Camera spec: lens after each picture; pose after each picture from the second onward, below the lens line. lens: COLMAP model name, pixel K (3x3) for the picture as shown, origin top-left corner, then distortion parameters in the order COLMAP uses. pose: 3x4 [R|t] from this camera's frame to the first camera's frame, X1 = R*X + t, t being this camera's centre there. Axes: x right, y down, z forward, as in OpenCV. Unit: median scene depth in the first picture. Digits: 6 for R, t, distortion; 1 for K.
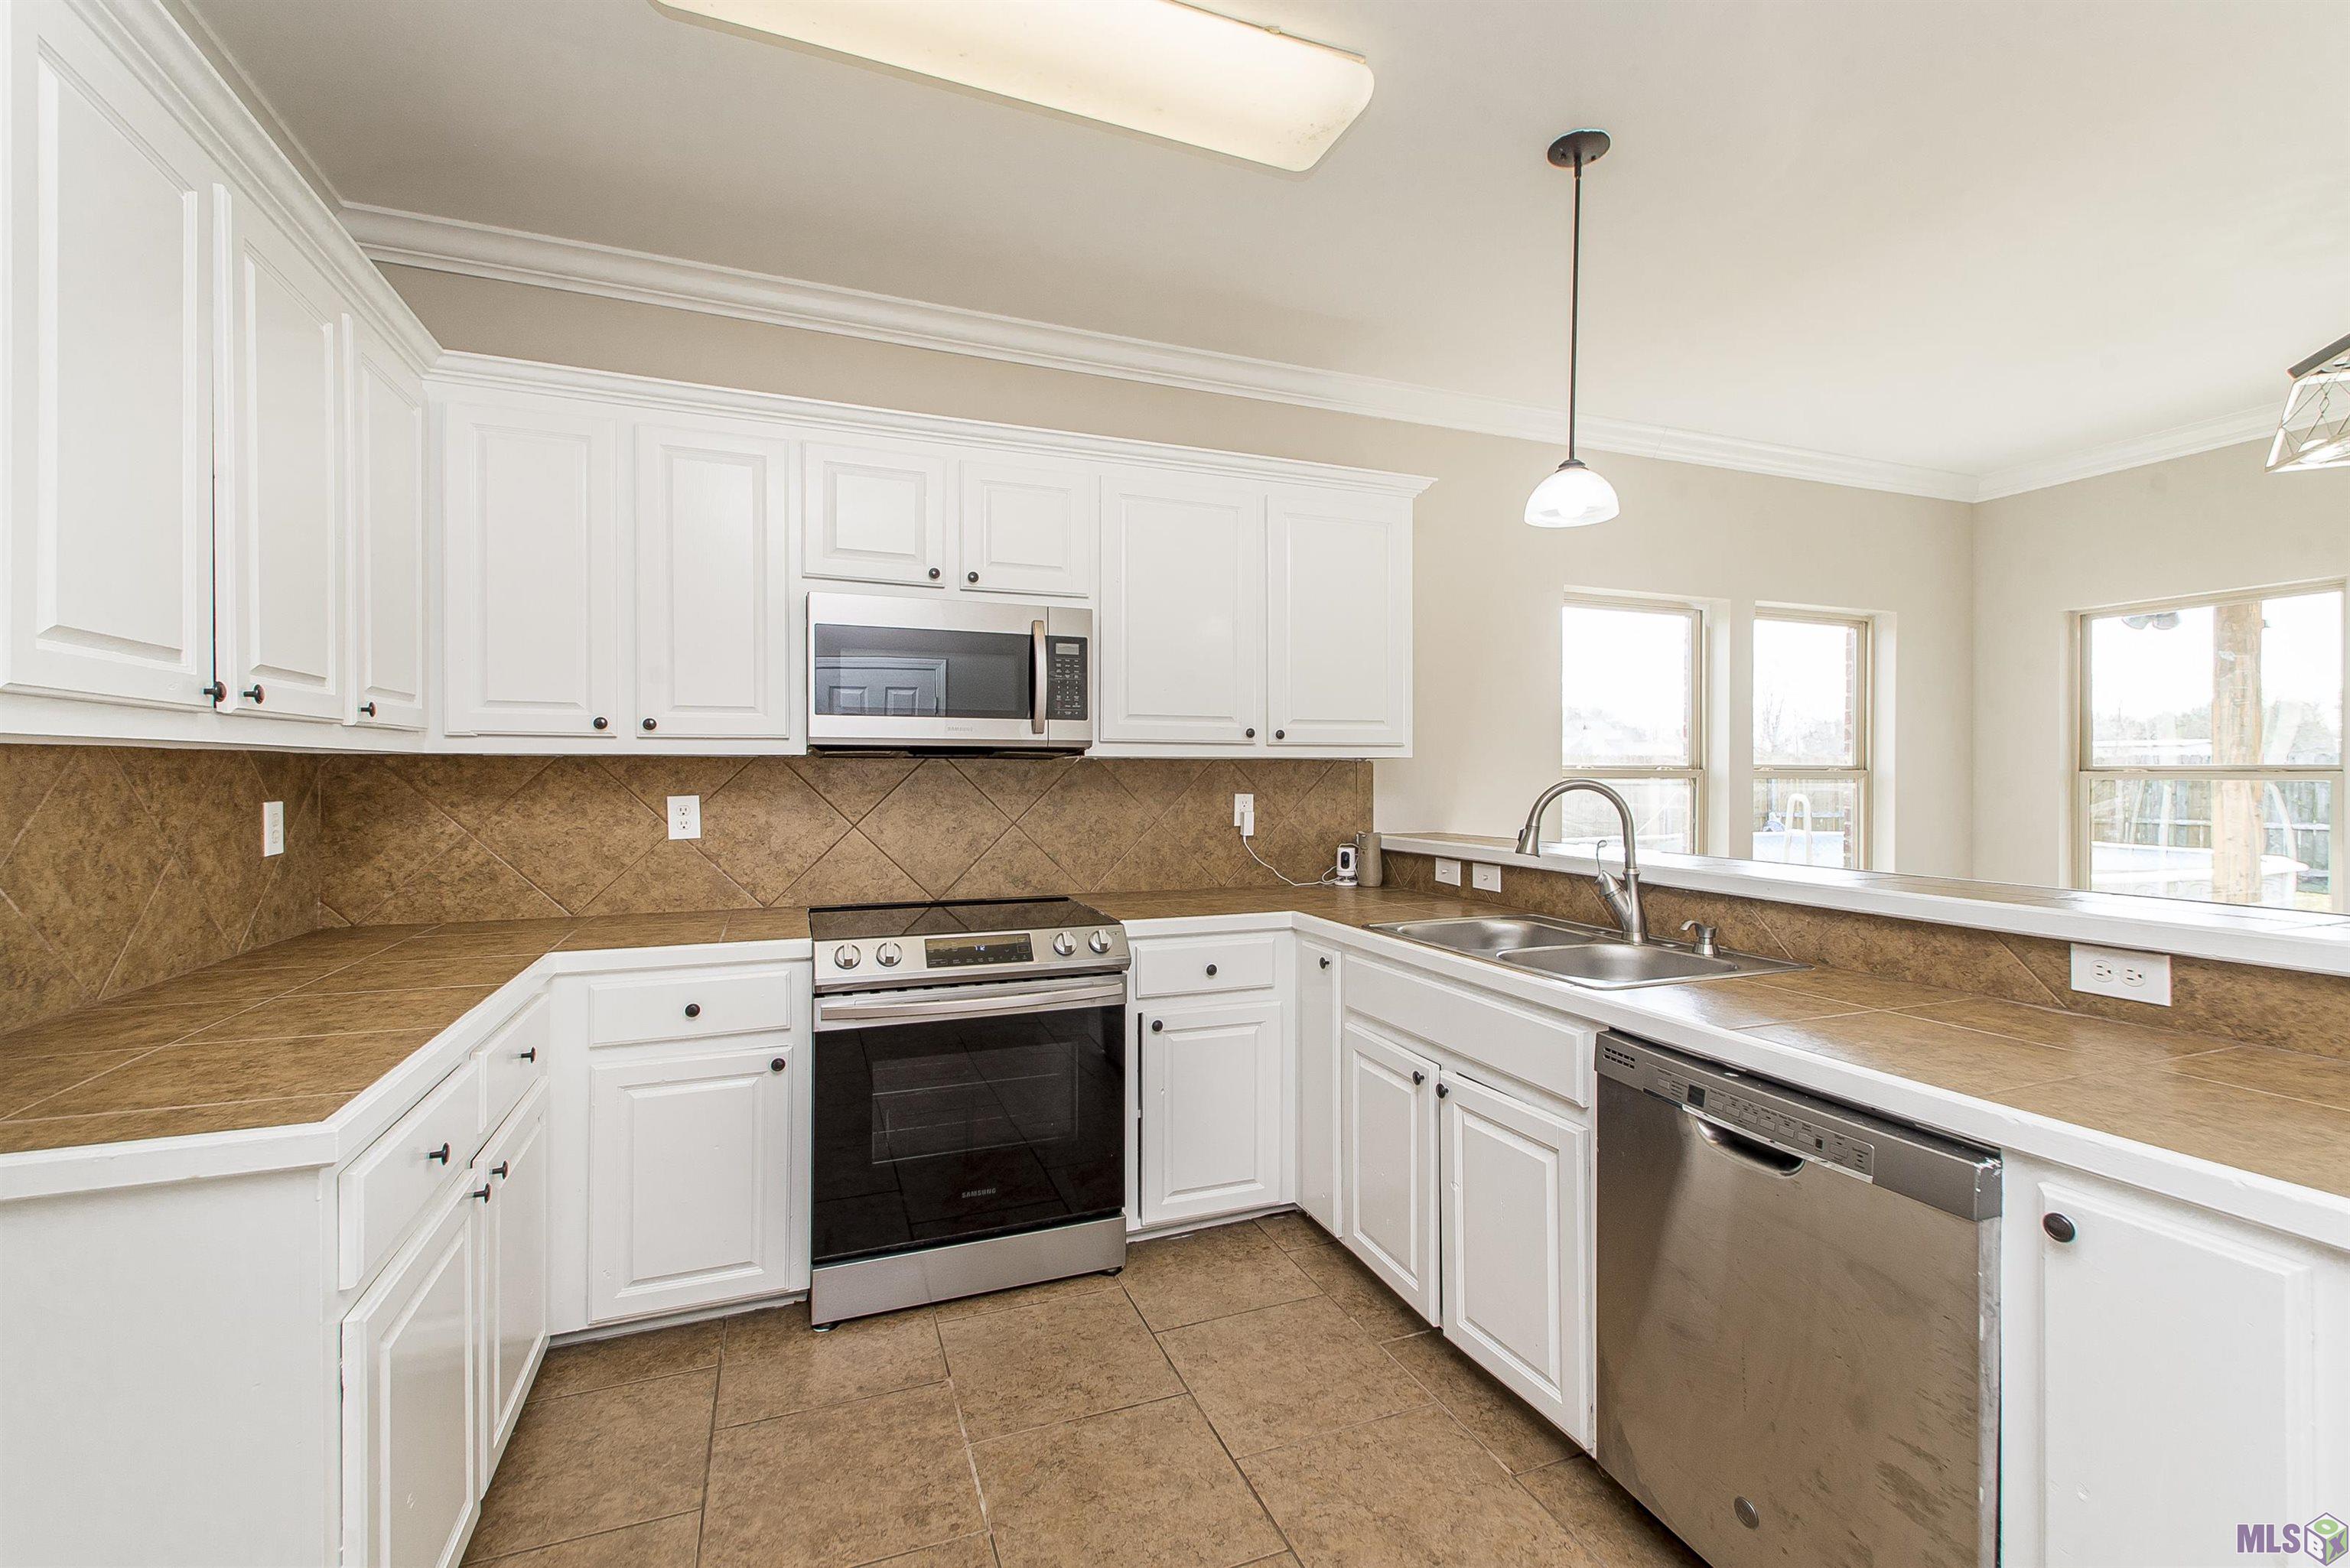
lens RADIAL K [[1009.9, 0, 1165.6], [0, 1009.9, 782.1], [0, 0, 1]] dist [0.014805, -0.002933]
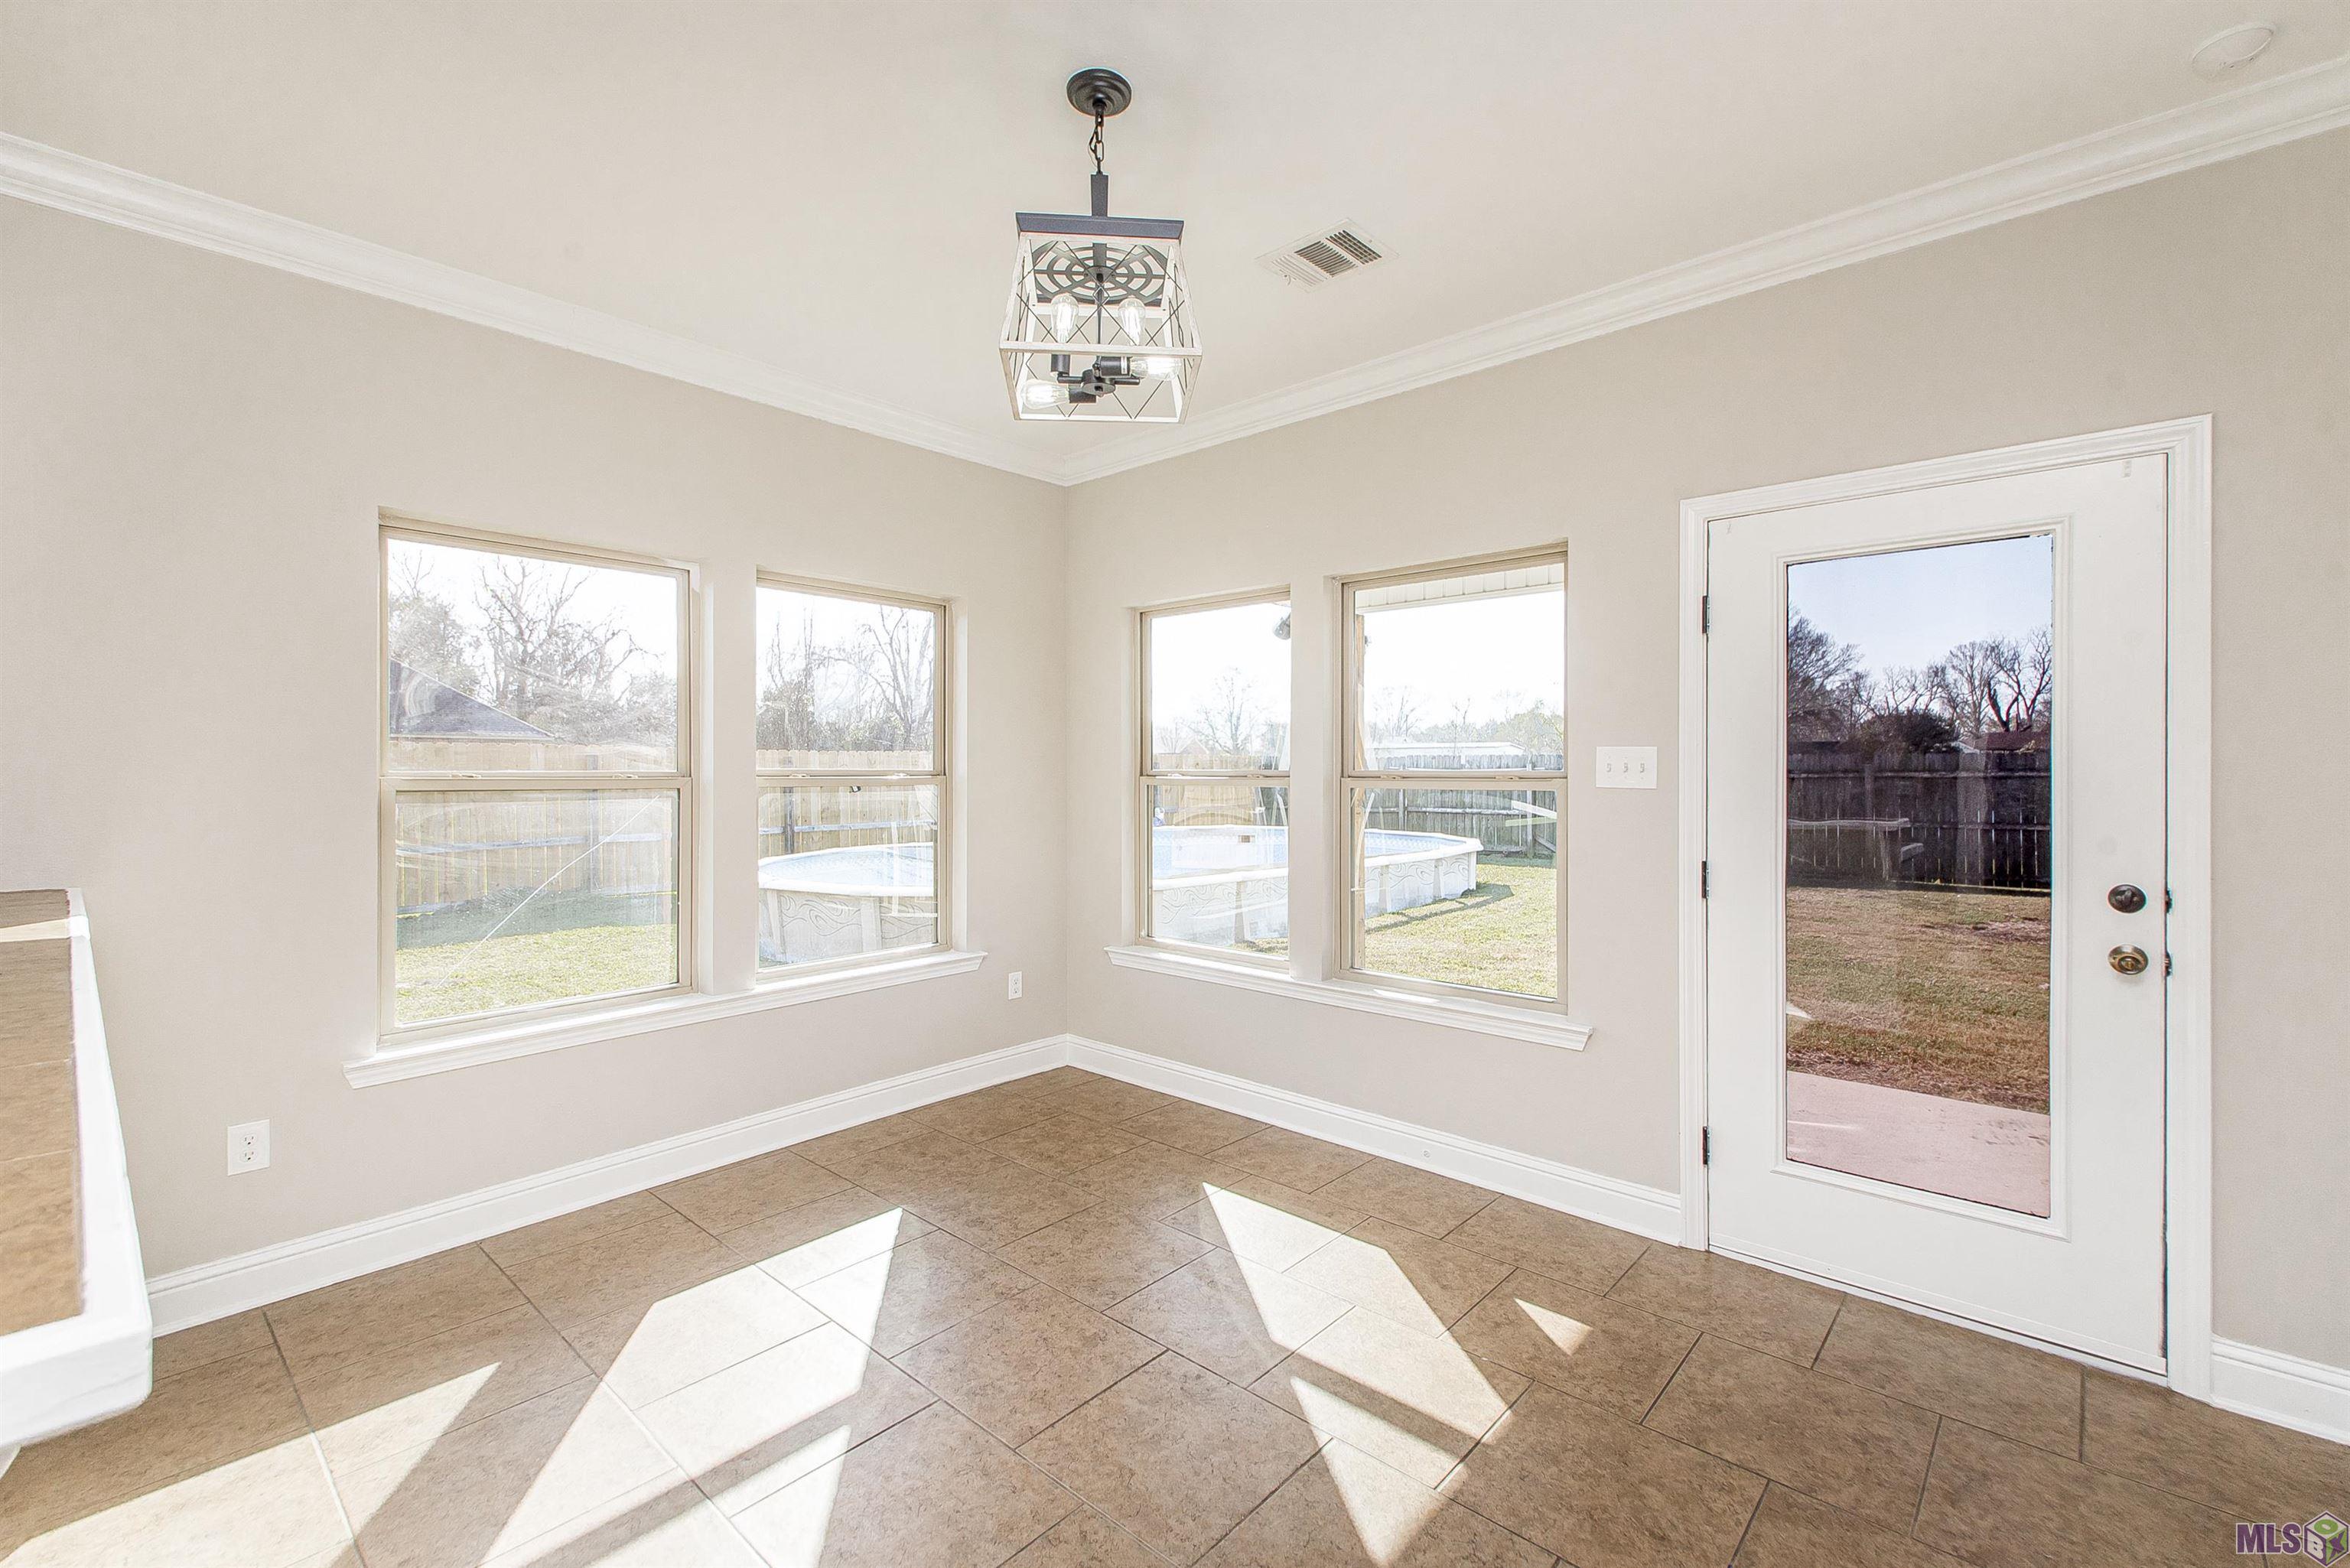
lens RADIAL K [[1009.9, 0, 1200.5], [0, 1009.9, 772.3], [0, 0, 1]] dist [0.014805, -0.002933]
pose [[0.889318, -0.006283, 0.457246, 0.854268], [0.009075, 0.999951, -0.003910, -0.015485], [-0.457200, 0.007627, 0.889331, 0.220863]]
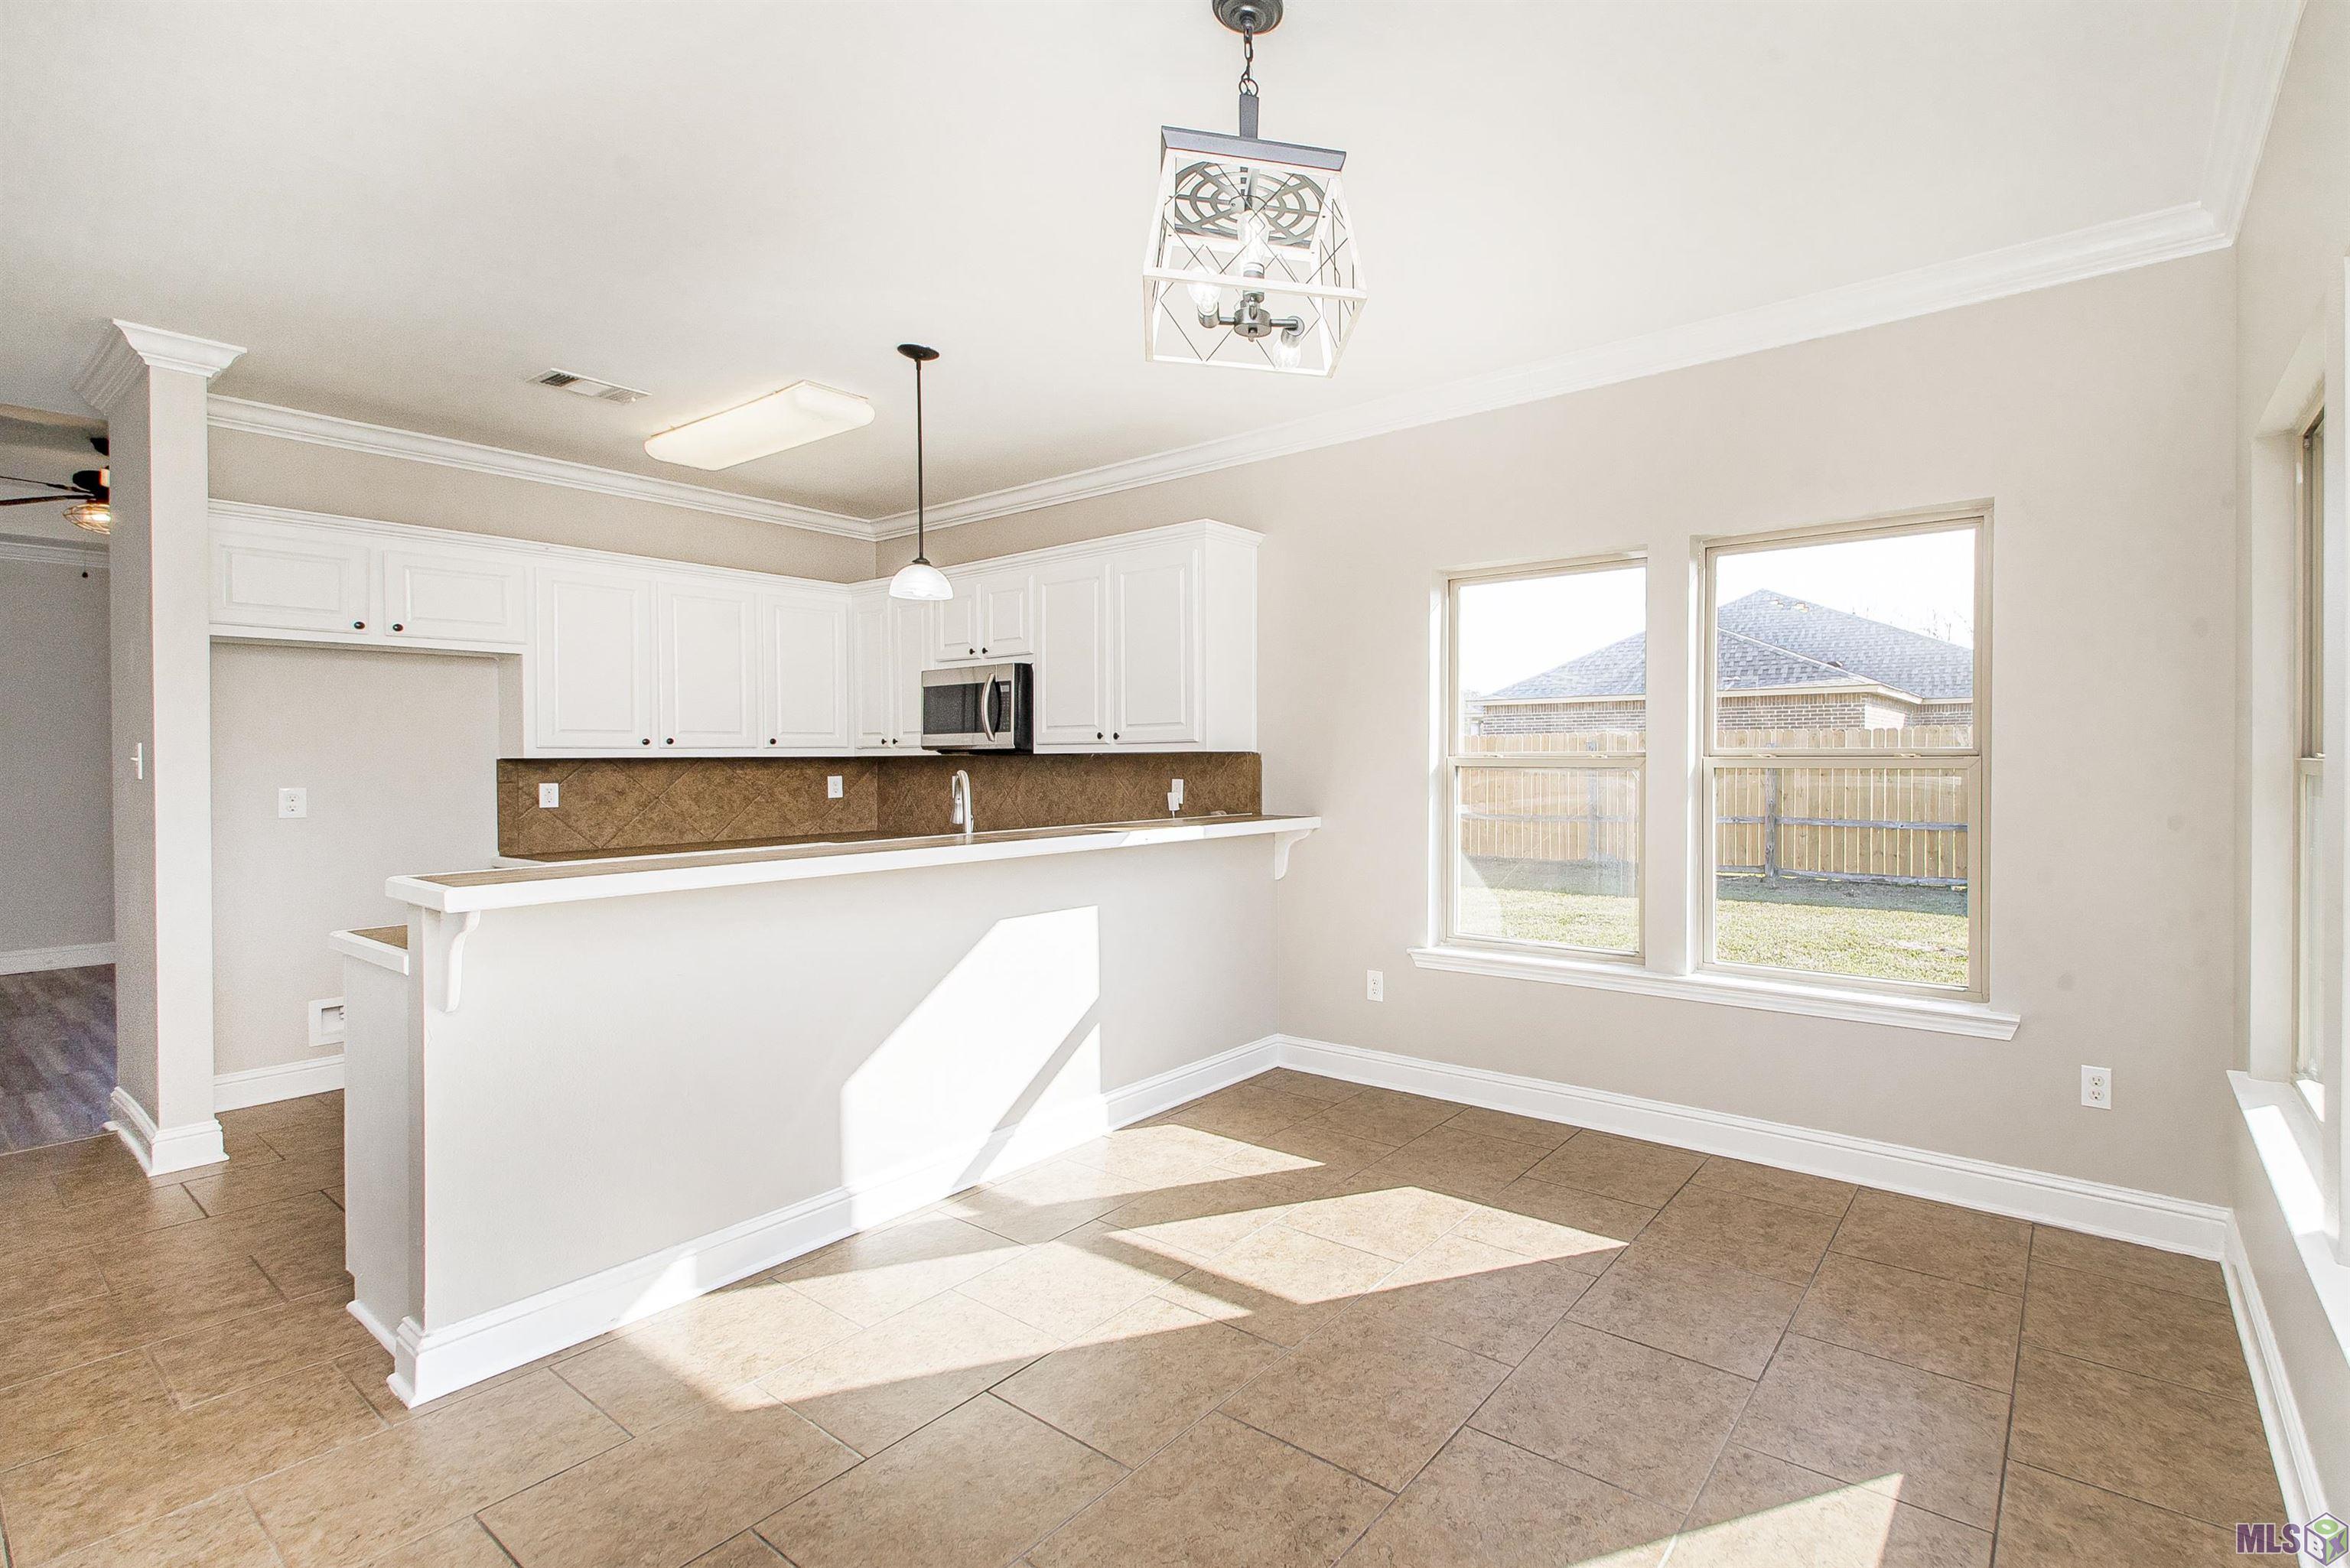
lens RADIAL K [[905.1, 0, 1189.5], [0, 905.1, 774.1], [0, 0, 1]] dist [0.001105, -0.000136]
pose [[0.564803, 0.009412, -0.825172, 1.384413], [0.000063, 0.999934, 0.011448, -0.010963], [0.825226, -0.006518, 0.564765, 0.451353]]
